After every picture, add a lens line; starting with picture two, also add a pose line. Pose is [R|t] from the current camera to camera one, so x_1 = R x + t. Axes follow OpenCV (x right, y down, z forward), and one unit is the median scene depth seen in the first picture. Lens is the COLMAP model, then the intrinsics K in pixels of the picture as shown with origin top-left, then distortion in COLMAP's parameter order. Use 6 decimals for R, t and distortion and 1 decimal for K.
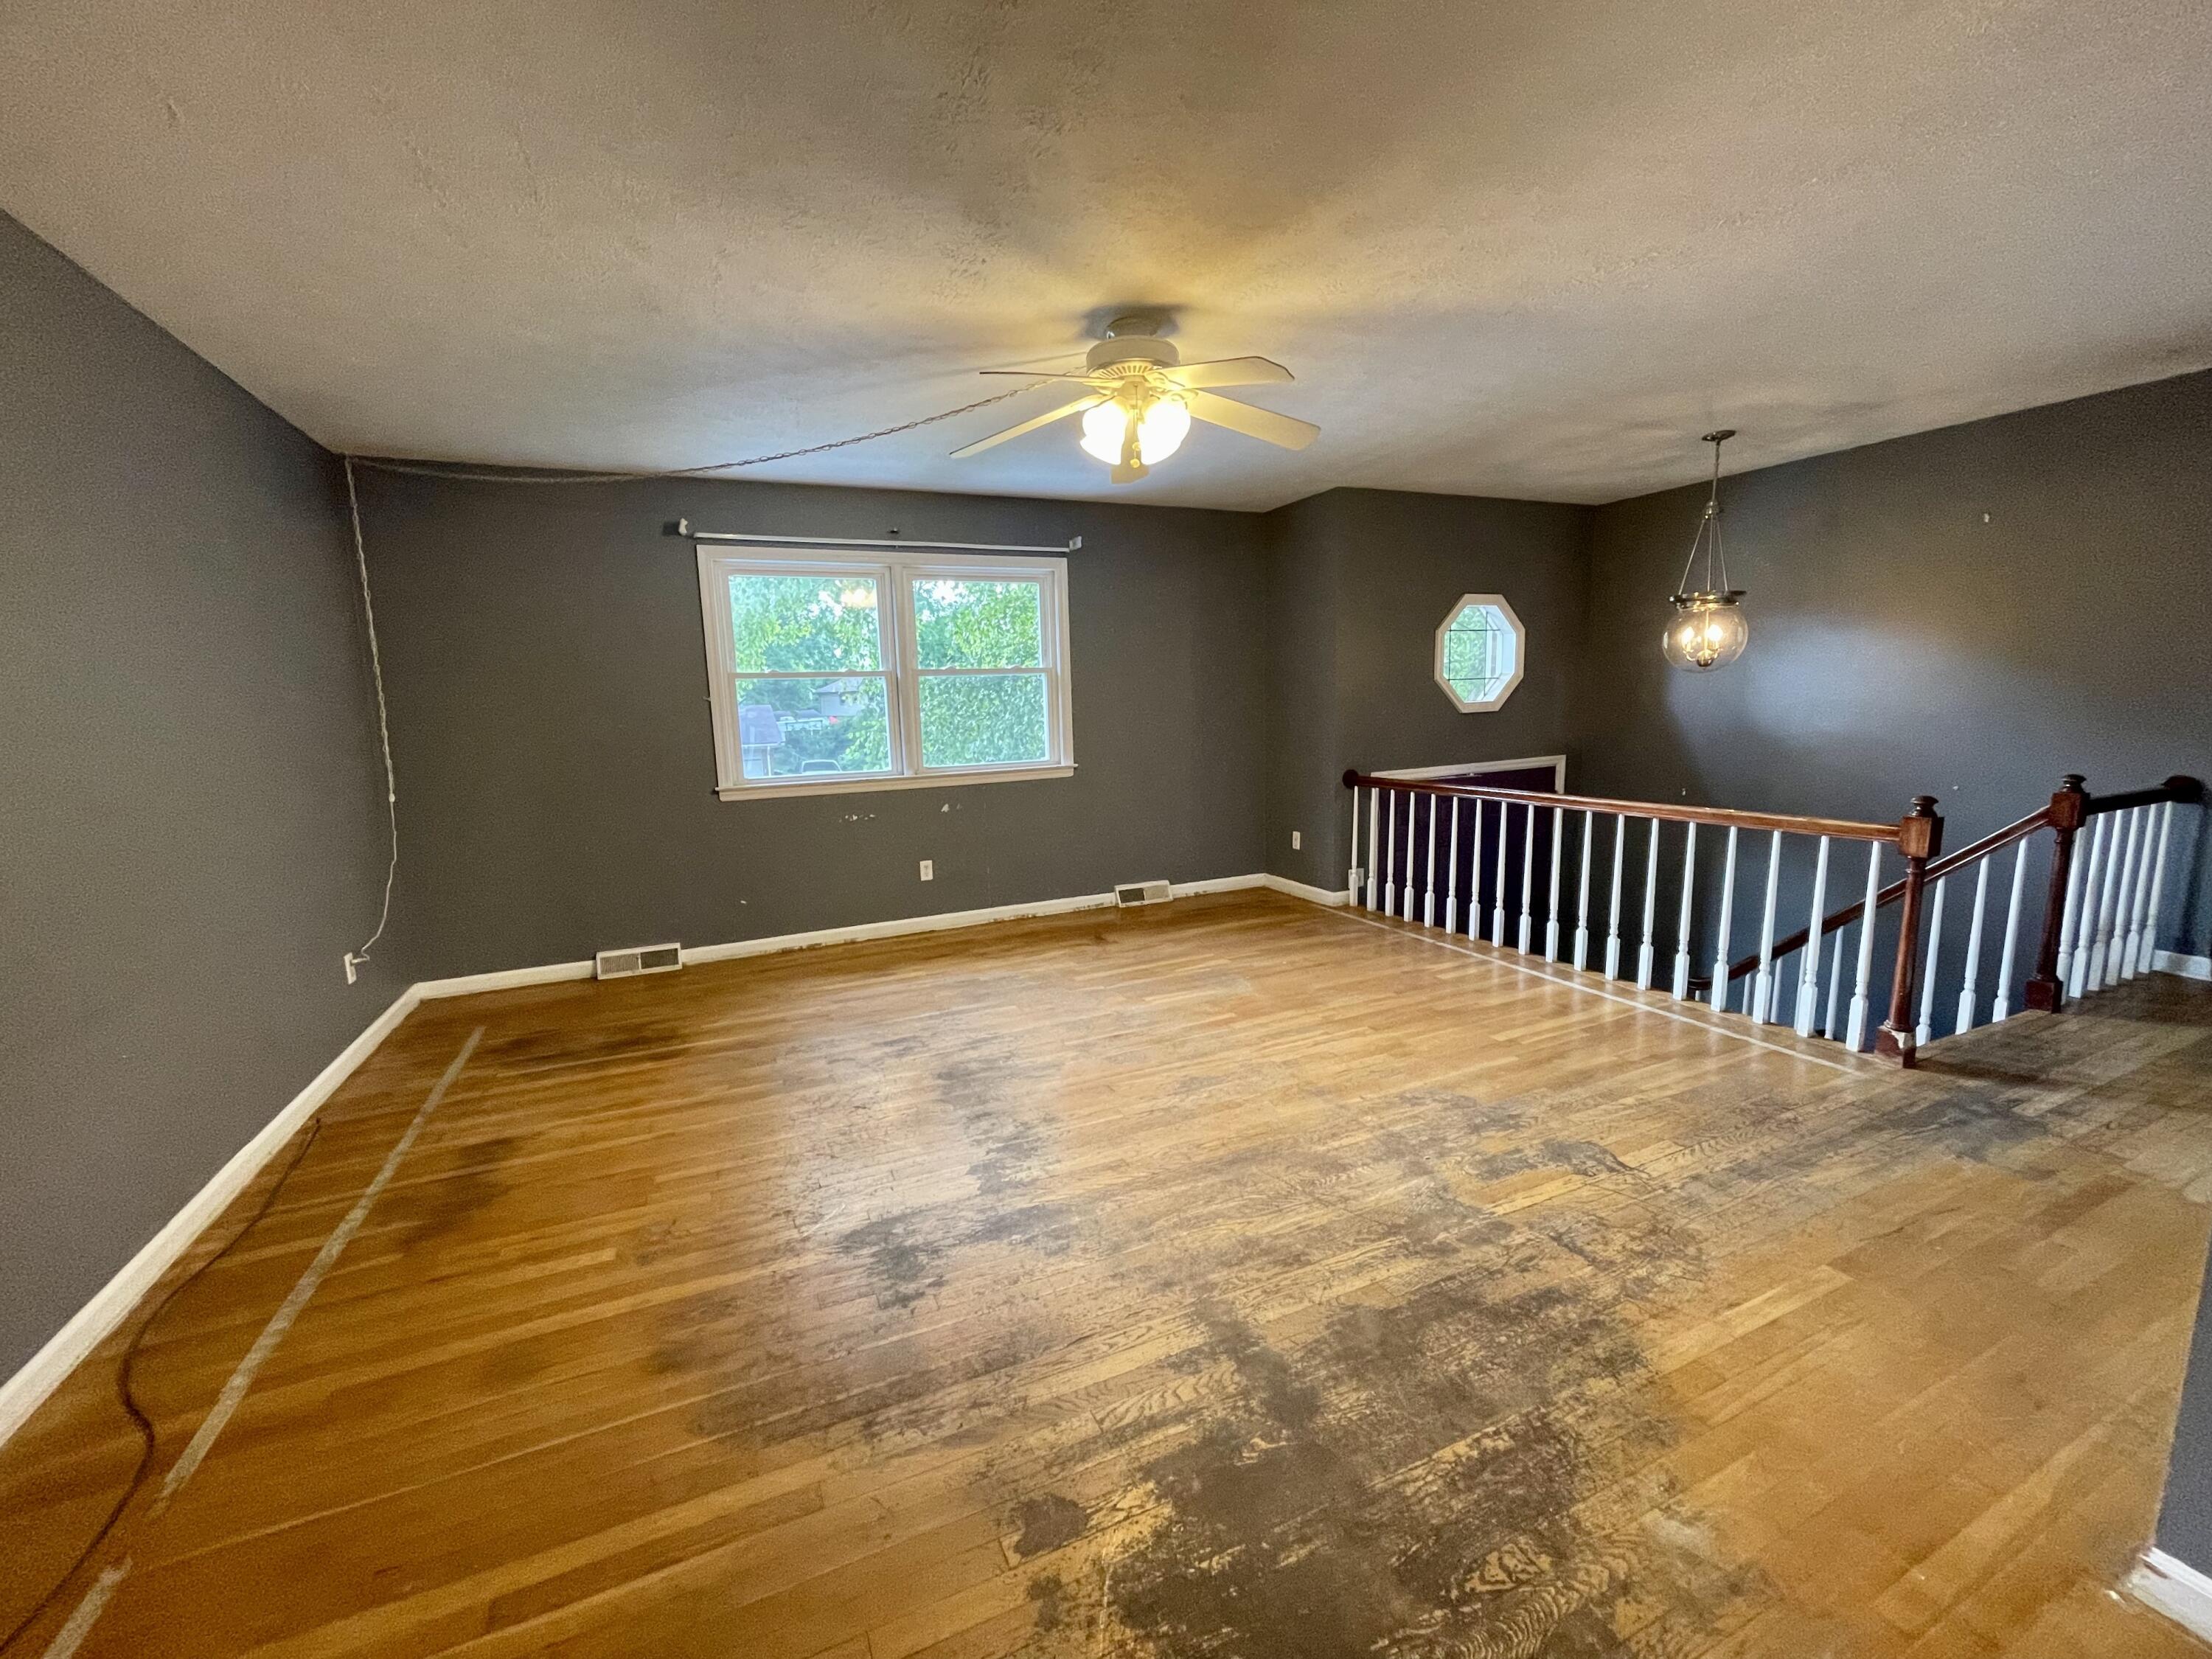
lens RADIAL K [[883.2, 0, 1106.0], [0, 883.2, 829.5], [0, 0, 1]] dist [-0.015870, 0.000367]
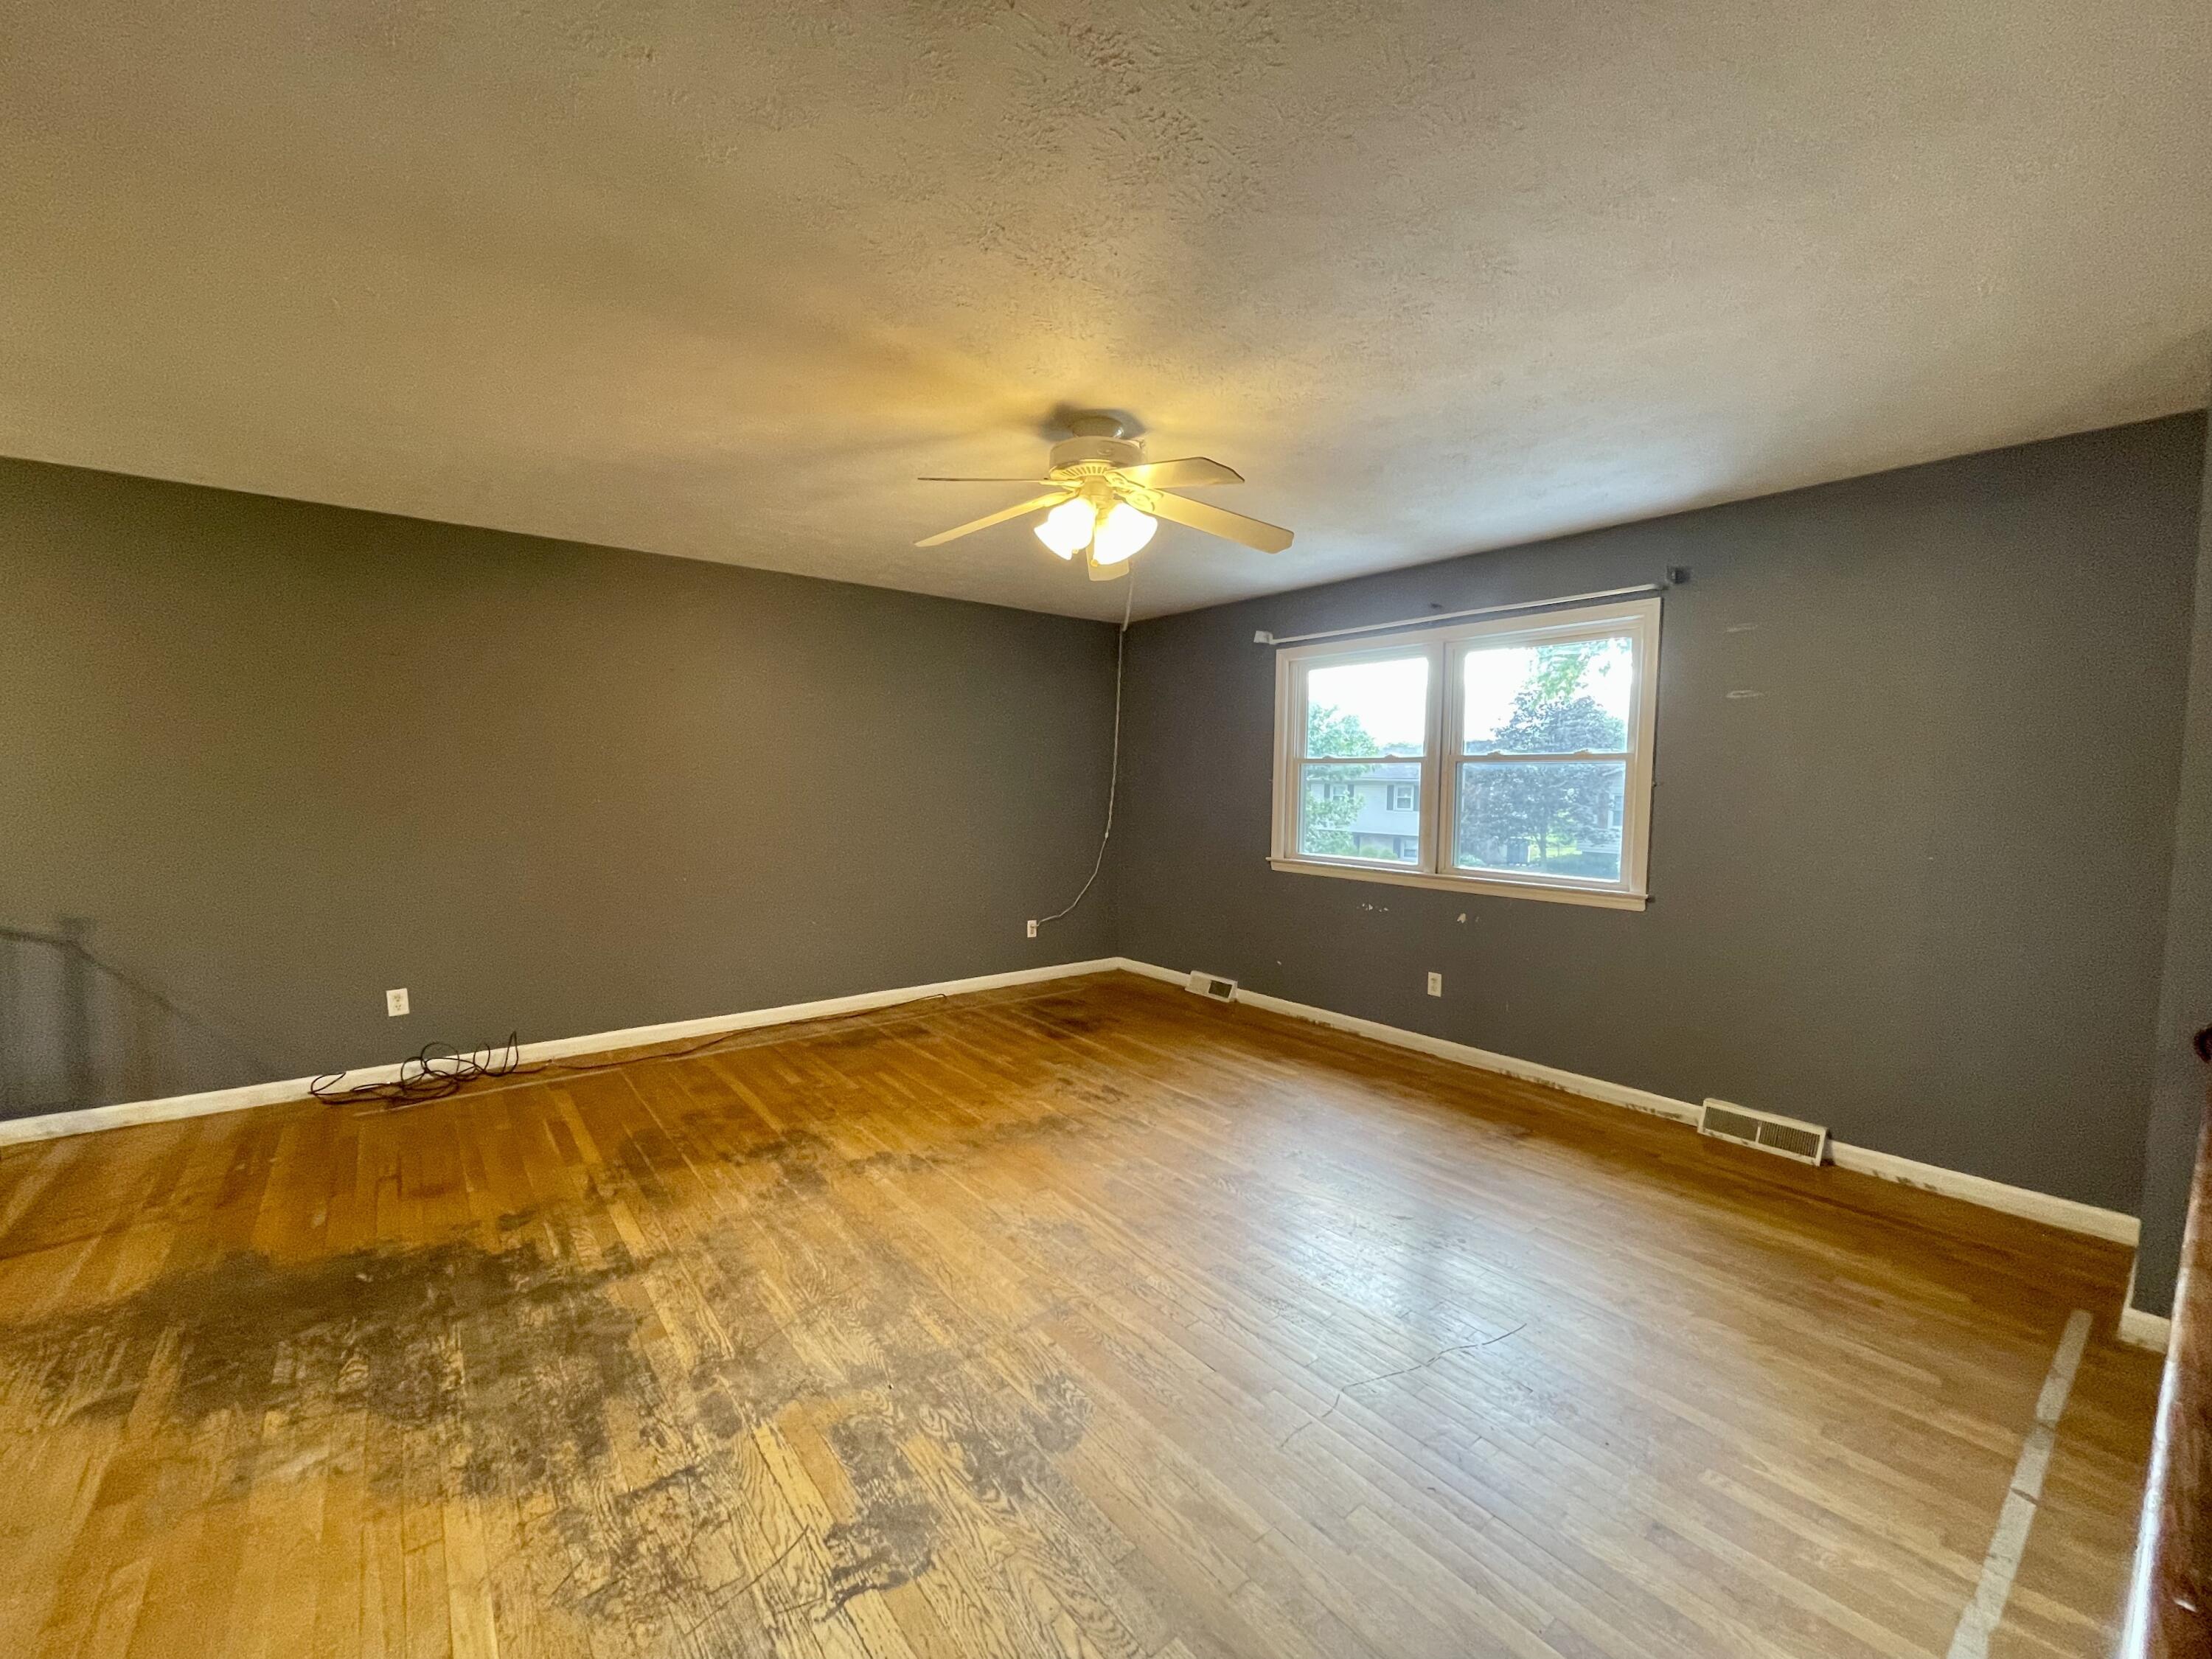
lens RADIAL K [[906.0, 0, 1106.0], [0, 906.0, 829.5], [0, 0, 1]] dist [0.012439, -0.011229]
pose [[0.238885, 0.091323, -0.966744, 1.141578], [-0.161155, 0.985490, 0.053272, -0.198506], [0.957582, 0.143070, 0.250136, 0.887843]]
